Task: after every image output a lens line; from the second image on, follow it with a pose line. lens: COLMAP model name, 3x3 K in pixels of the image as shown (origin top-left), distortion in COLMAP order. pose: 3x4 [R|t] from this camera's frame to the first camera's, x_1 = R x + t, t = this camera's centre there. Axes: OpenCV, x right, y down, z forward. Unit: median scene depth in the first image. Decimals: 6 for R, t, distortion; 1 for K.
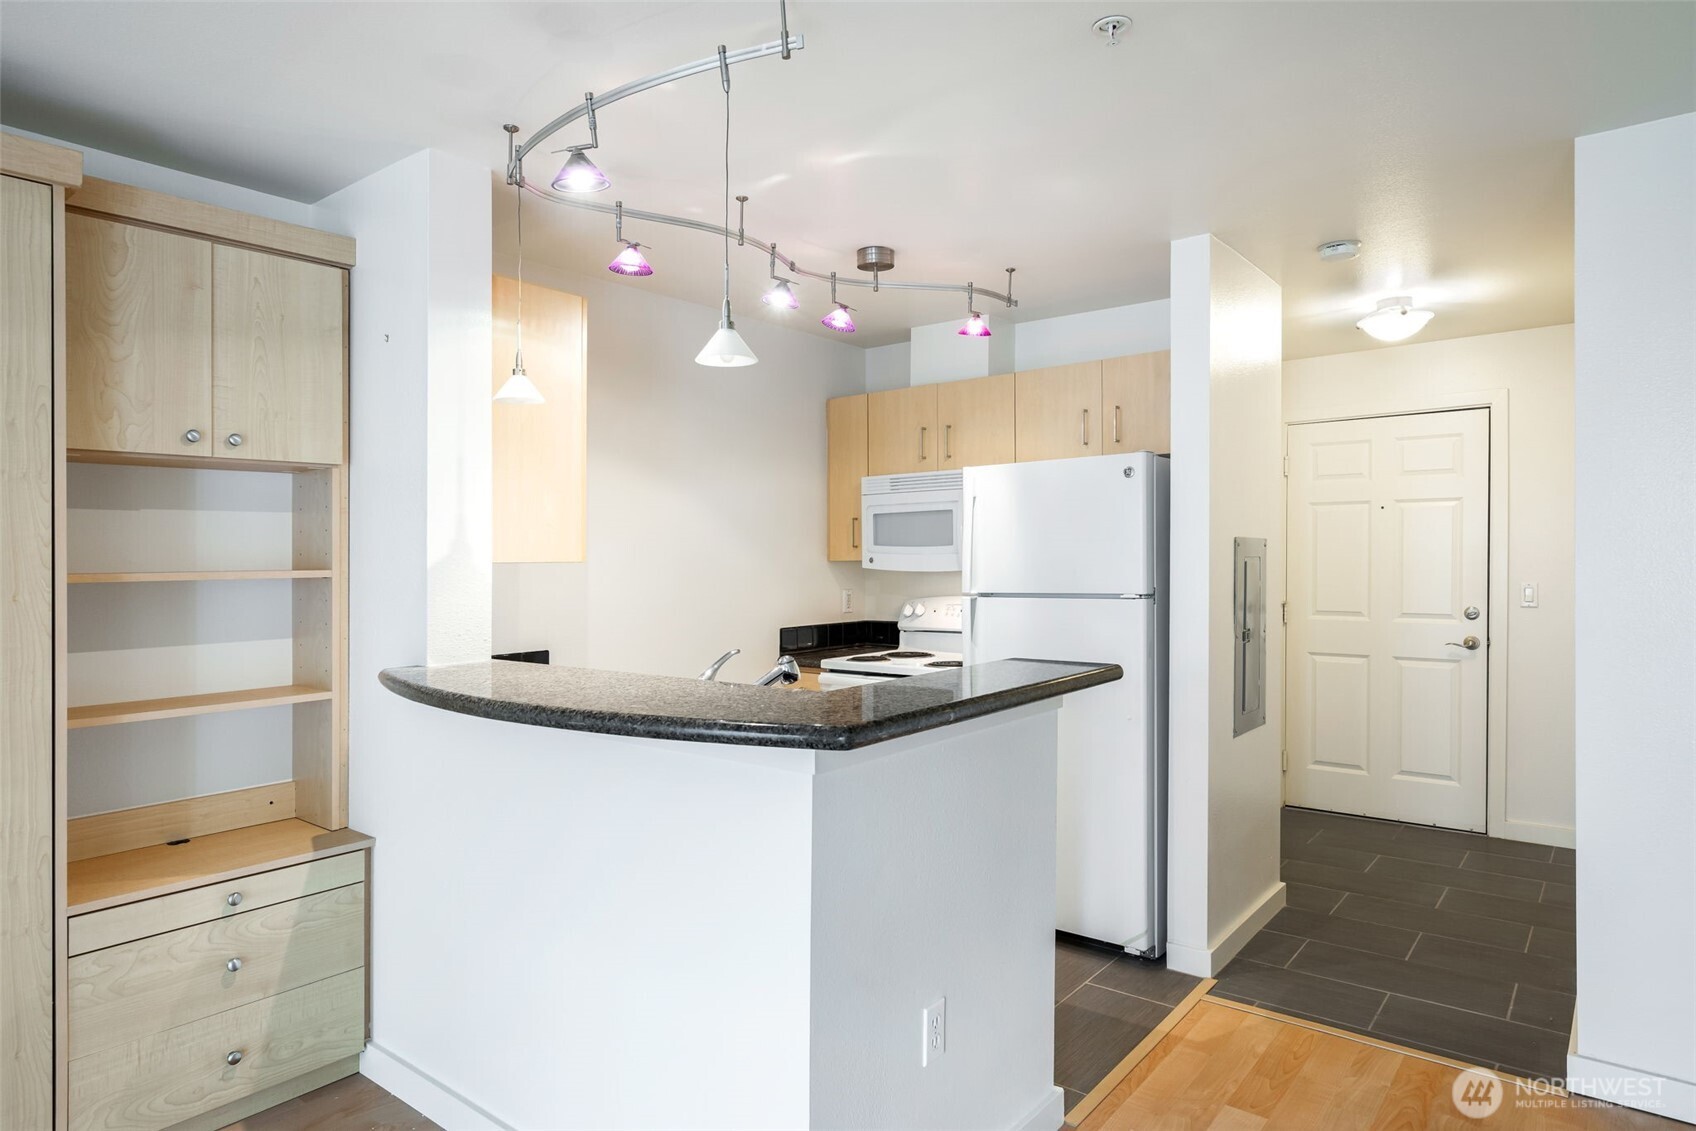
lens RADIAL K [[1000.0, 0, 853.4], [0, 1000.0, 570.1], [0, 0, 1]] dist [-0.005875, -0.001108]
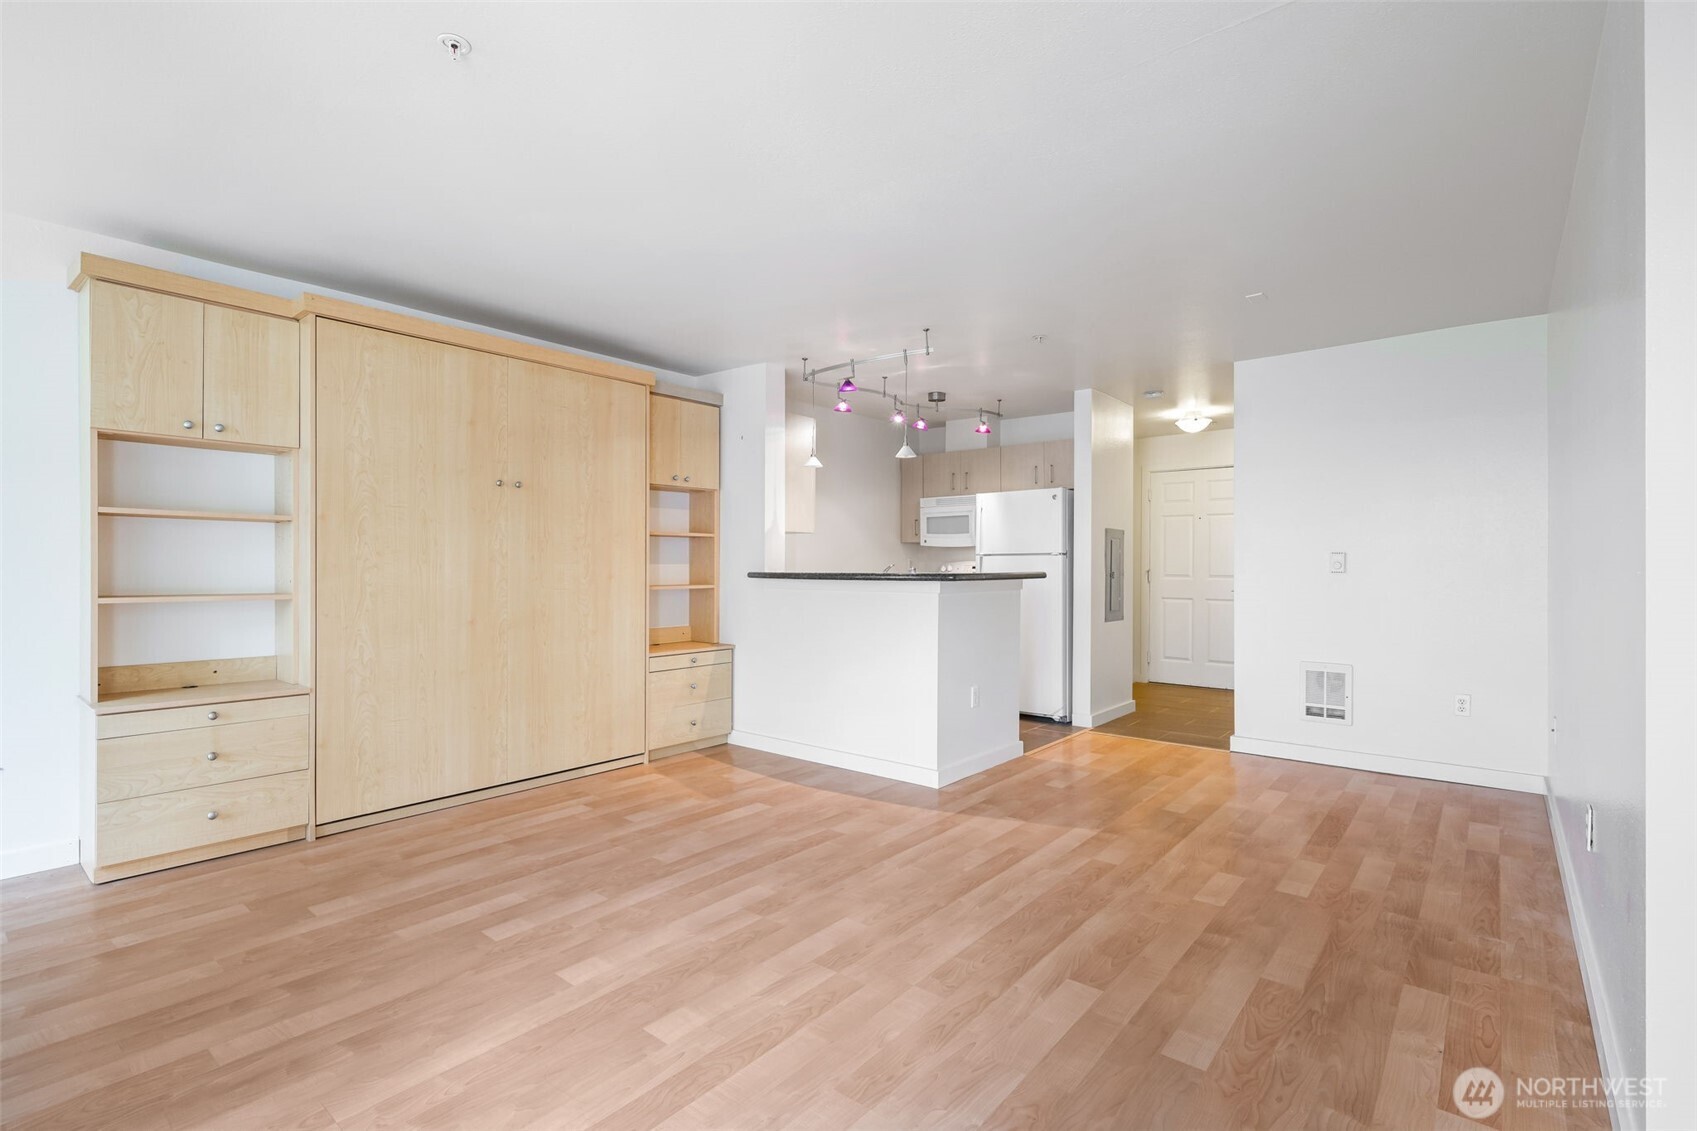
lens RADIAL K [[782.6, 0, 851.3], [0, 782.6, 561.1], [0, 0, 1]] dist [0.002938, -0.000444]
pose [[0.999721, 0.010055, -0.021386, -0.112564], [-0.010437, 0.999786, -0.017841, 0.068430], [0.021202, 0.018060, 0.999612, -0.624256]]
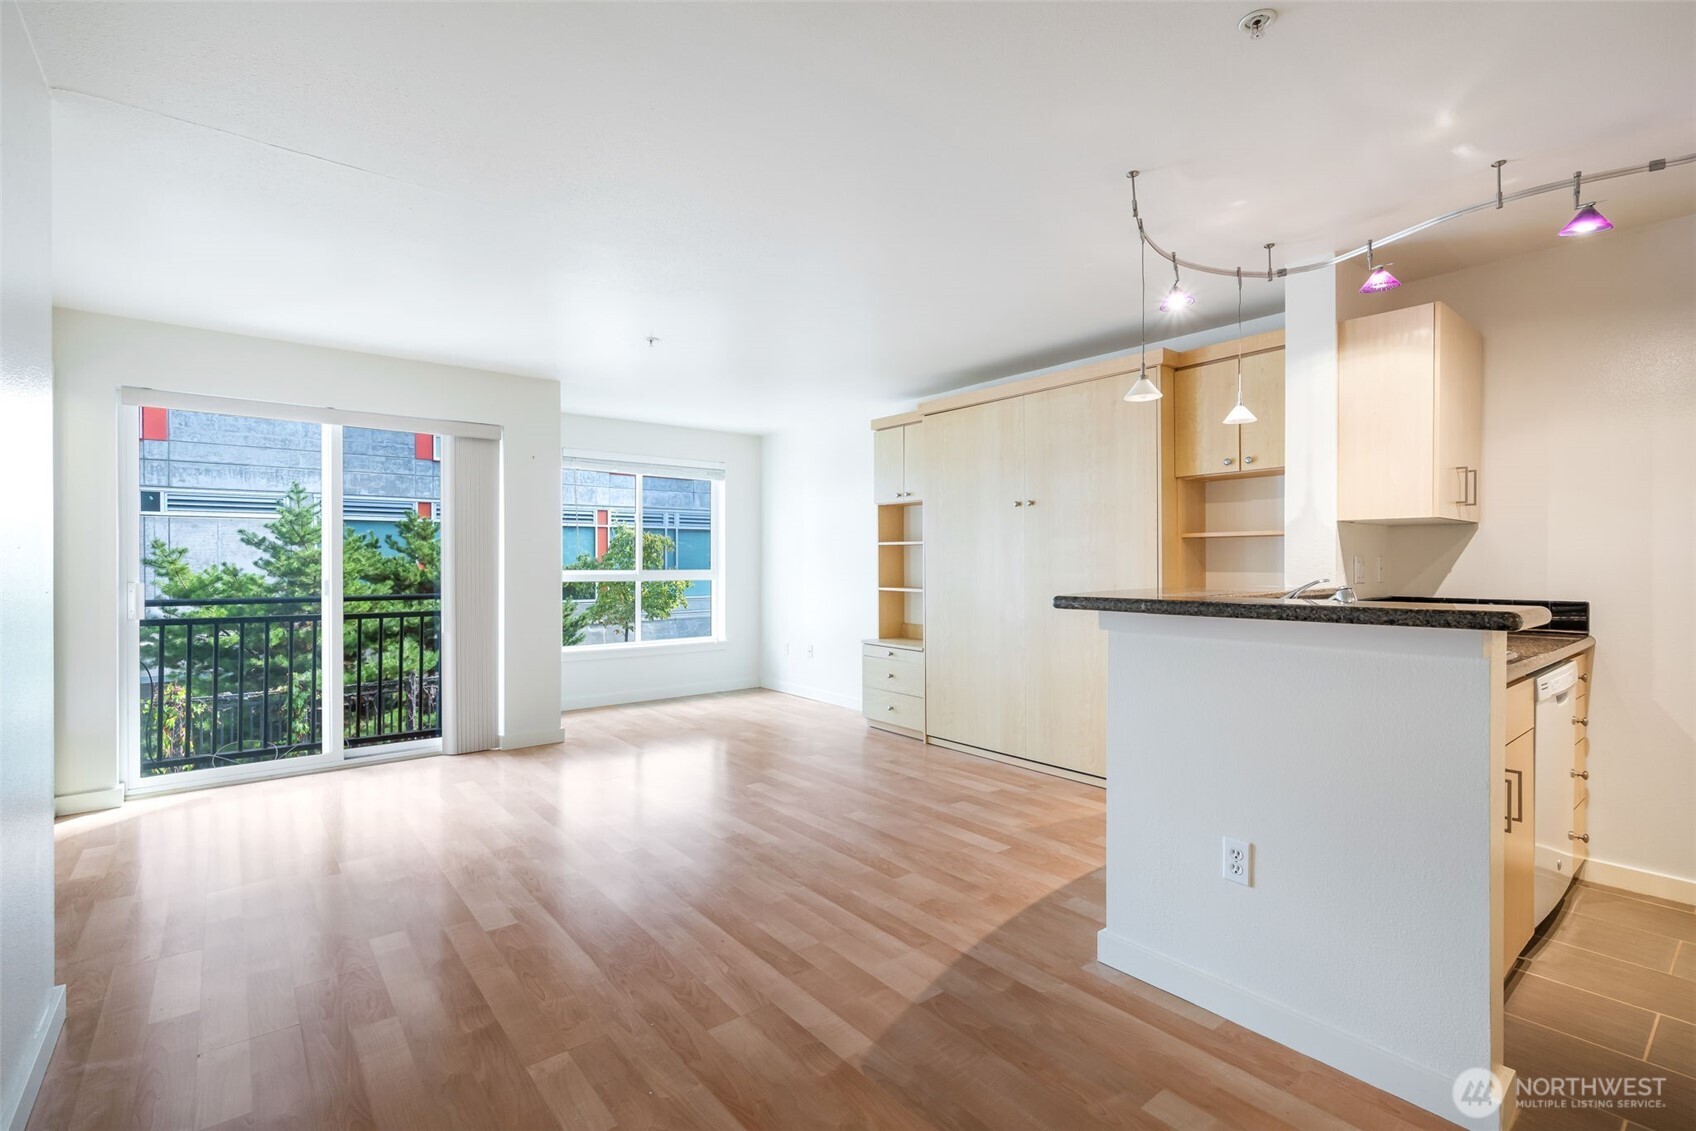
lens RADIAL K [[782.1, 0, 850.0], [0, 782.1, 571.6], [0, 0, 1]] dist [0.002938, -0.000444]
pose [[-0.225733, 0.019760, -0.973989, 0.637945], [-0.008728, 0.999713, 0.022305, 0.033778], [0.974150, 0.013536, -0.225496, 0.394929]]
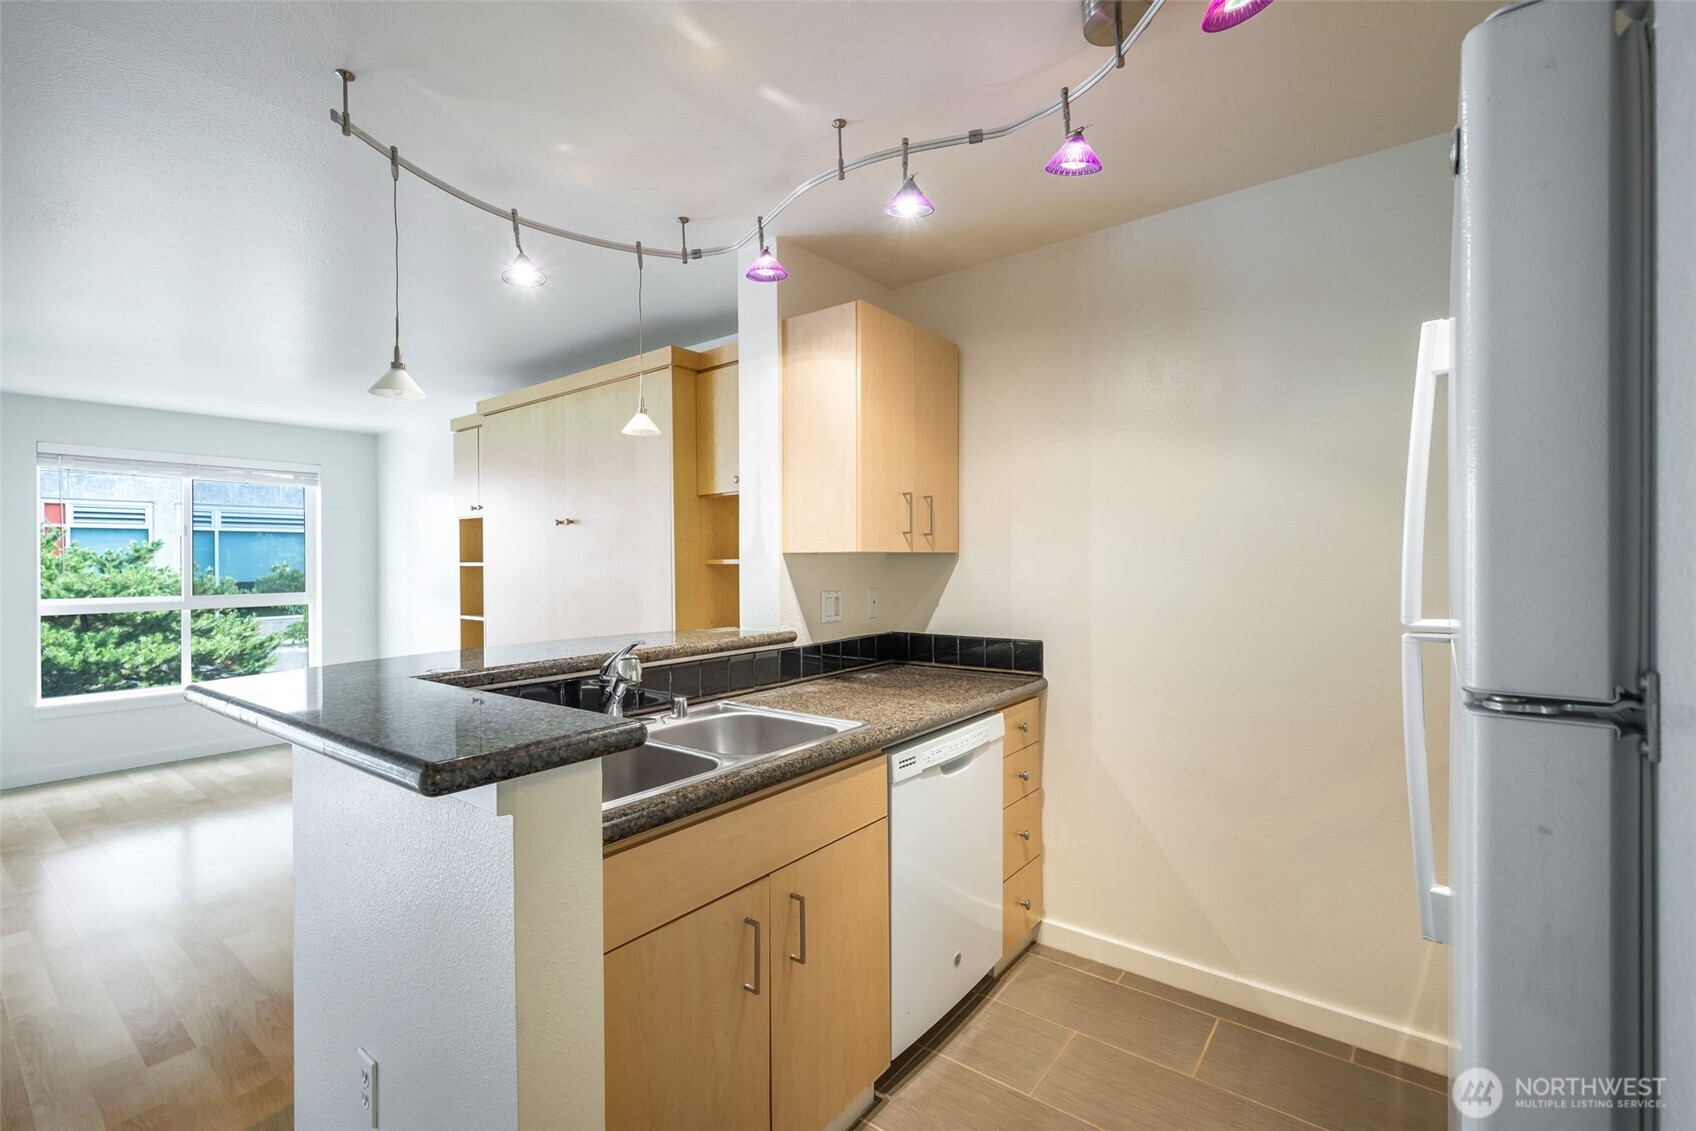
lens RADIAL K [[752.4, 0, 859.5], [0, 752.4, 571.5], [0, 0, 1]] dist [0.002671, 0.000068]
pose [[0.005115, 0.019146, -0.999804, 0.400580], [-0.003770, 0.999810, 0.019127, -0.001465], [0.999980, 0.003671, 0.005186, 0.762489]]
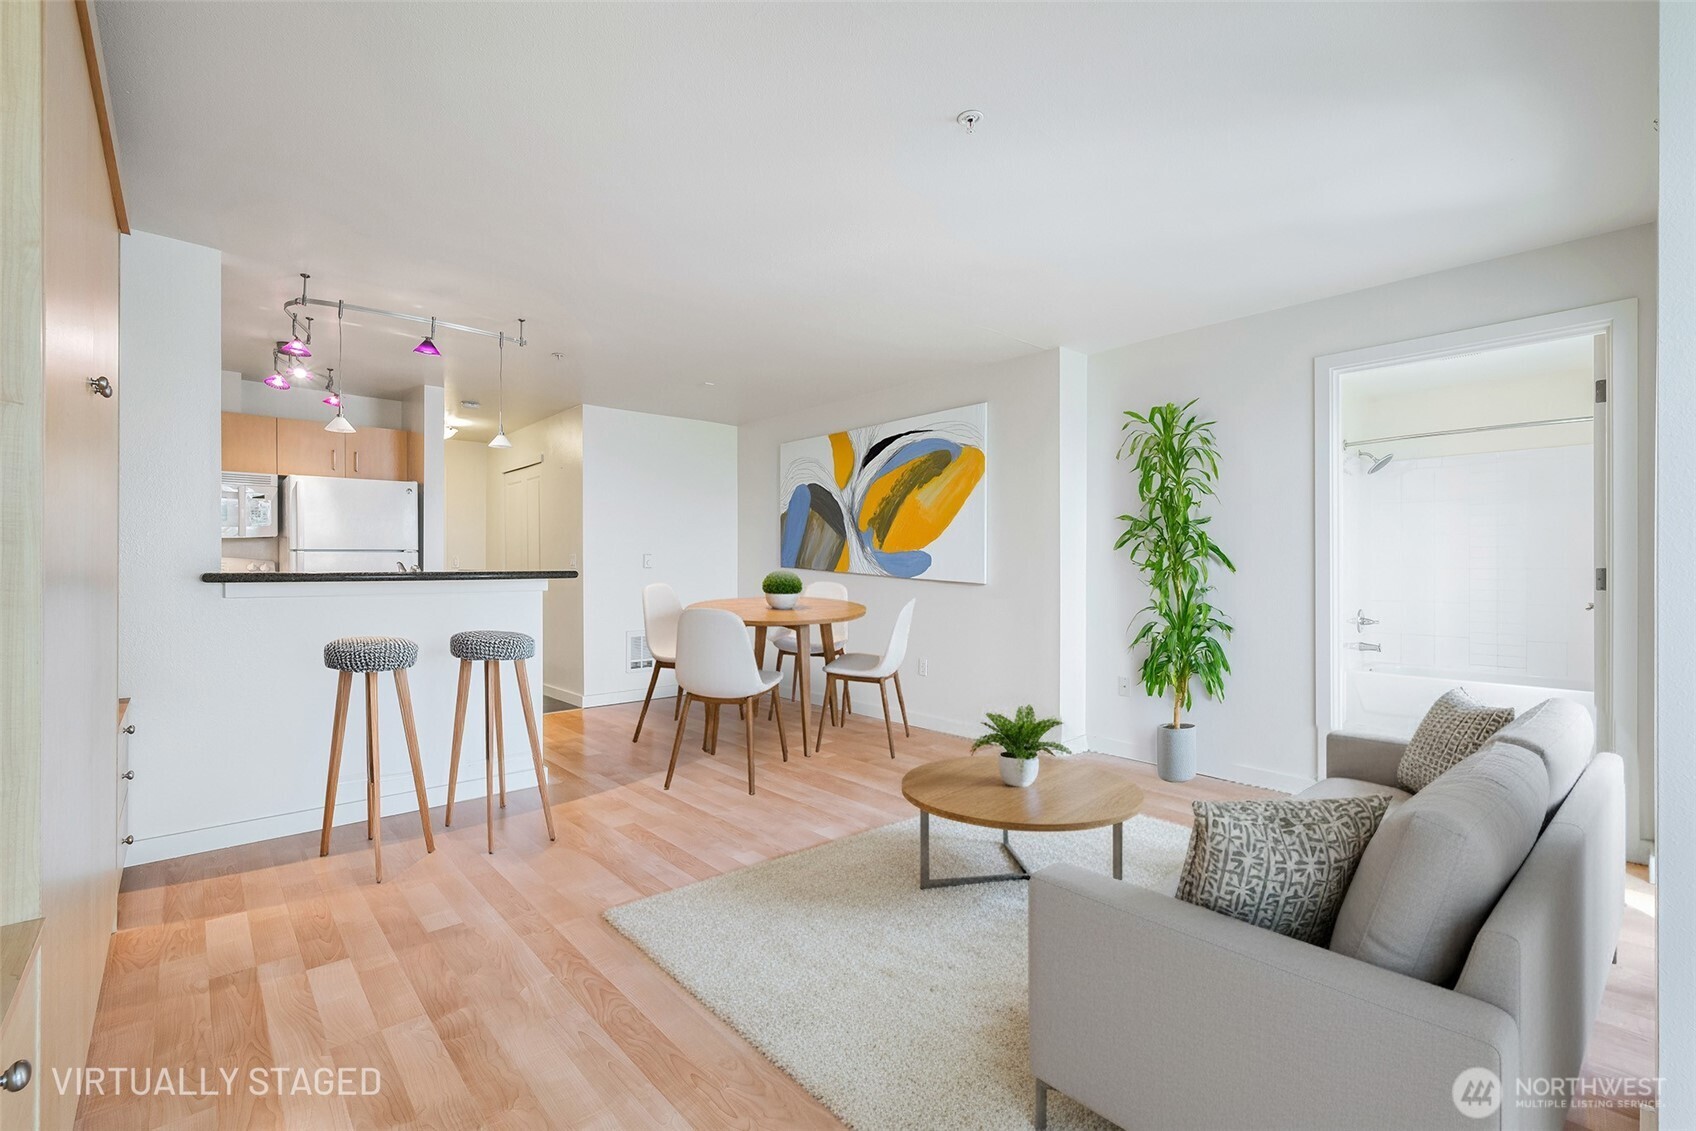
lens RADIAL K [[731.1, 0, 845.0], [0, 731.1, 562.5], [0, 0, 1]] dist [0.001398, 0.000262]
pose [[0.176283, 0.010723, 0.984281, -0.933425], [0.011474, 0.999850, -0.012948, 0.071384], [-0.984273, 0.013577, 0.176134, -0.132063]]
